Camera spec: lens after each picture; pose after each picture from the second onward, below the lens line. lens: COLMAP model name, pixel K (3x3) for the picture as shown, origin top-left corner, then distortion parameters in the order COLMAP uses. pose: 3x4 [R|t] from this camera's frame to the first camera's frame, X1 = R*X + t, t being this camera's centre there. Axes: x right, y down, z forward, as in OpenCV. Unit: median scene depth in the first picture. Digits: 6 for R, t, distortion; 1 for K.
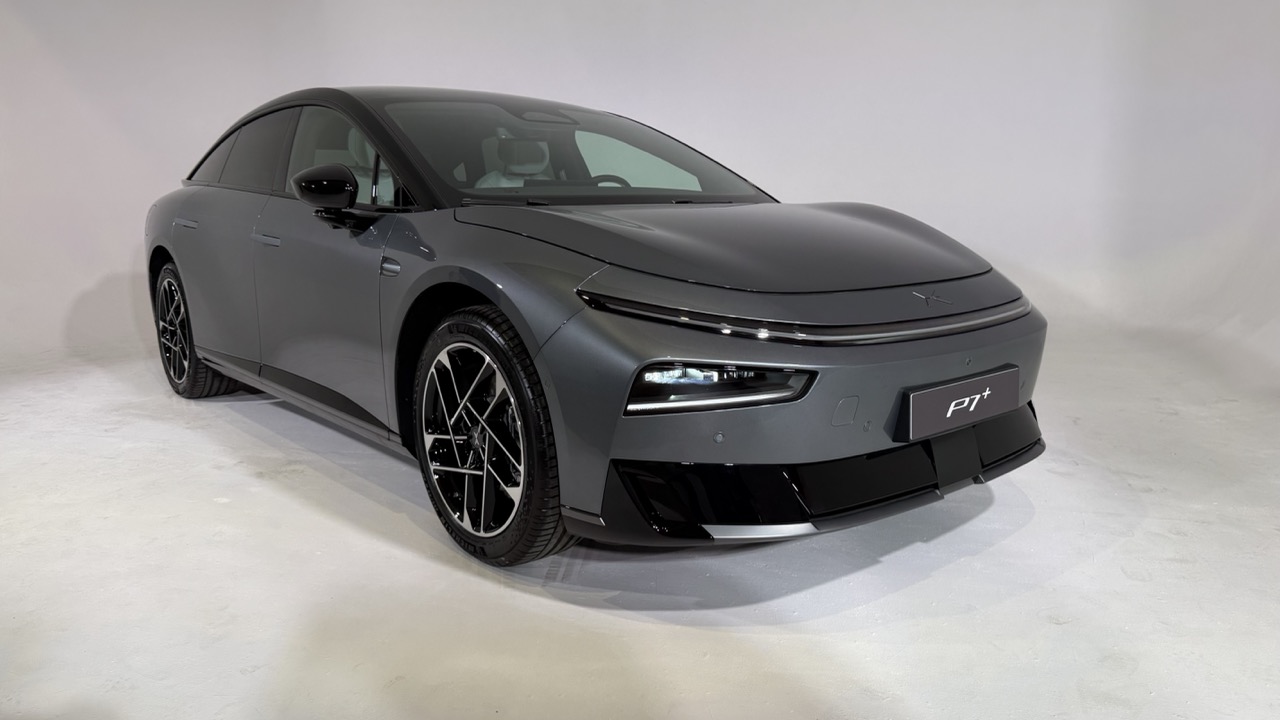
lens RADIAL K [[897.4, 0, 635.7], [0, 897.4, 363.1], [0, 0, 1]] dist [0.029332, -0.025099]
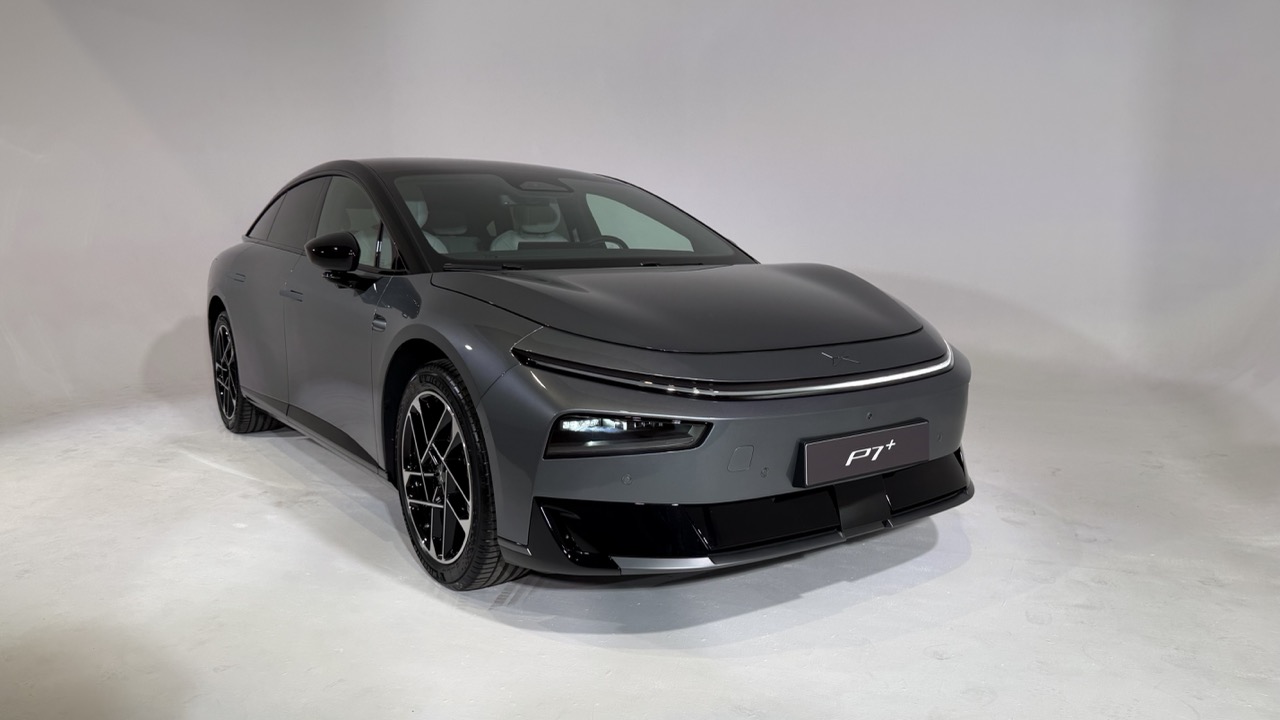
lens RADIAL K [[897.4, 0, 637.6], [0, 897.4, 352.2], [0, 0, 1]] dist [0.029332, -0.025099]
pose [[0.996461, 0.011461, -0.083271, 0.146832], [-0.016117, 0.998331, -0.055462, -0.011684], [0.082497, 0.056608, 0.994982, -0.108147]]
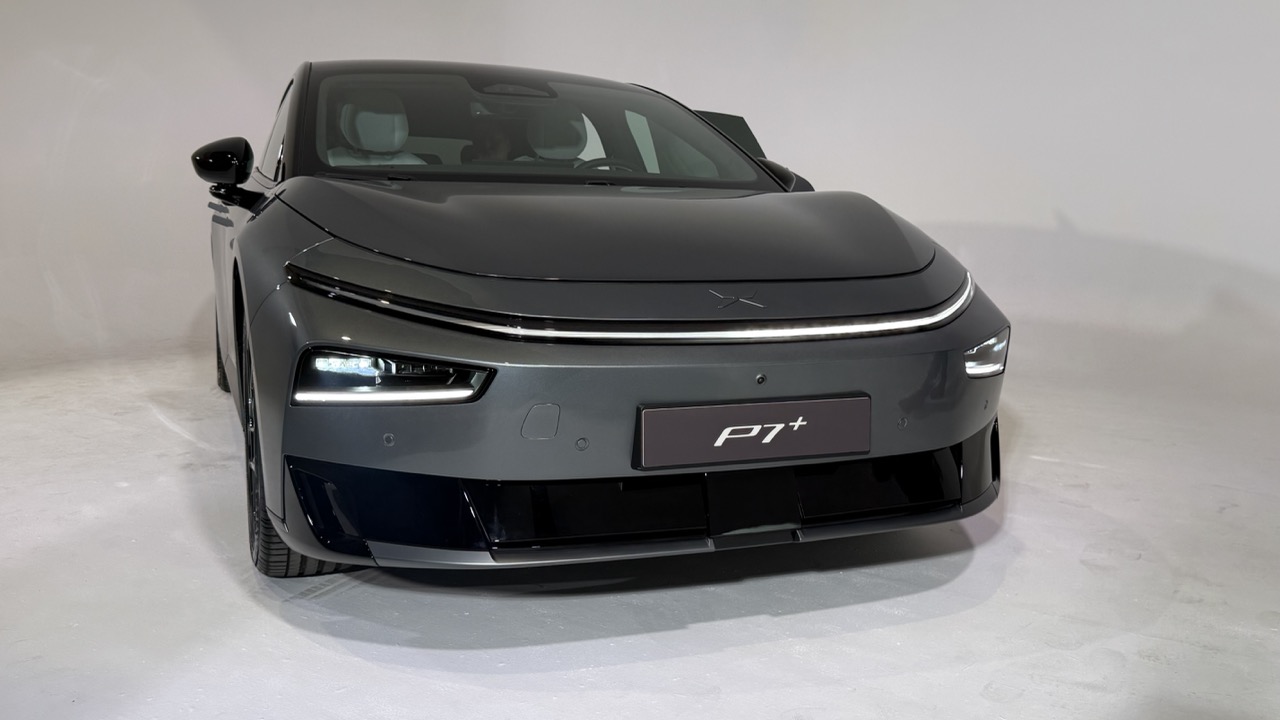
lens RADIAL K [[1089.1, 0, 642.0], [0, 1089.1, 361.4], [0, 0, 1]] dist [0.038792, -0.006238]
pose [[0.950962, 0.063546, -0.302709, 0.464713], [-0.076379, 0.996605, -0.030734, 0.016483], [0.299729, 0.052348, 0.952587, 0.054188]]
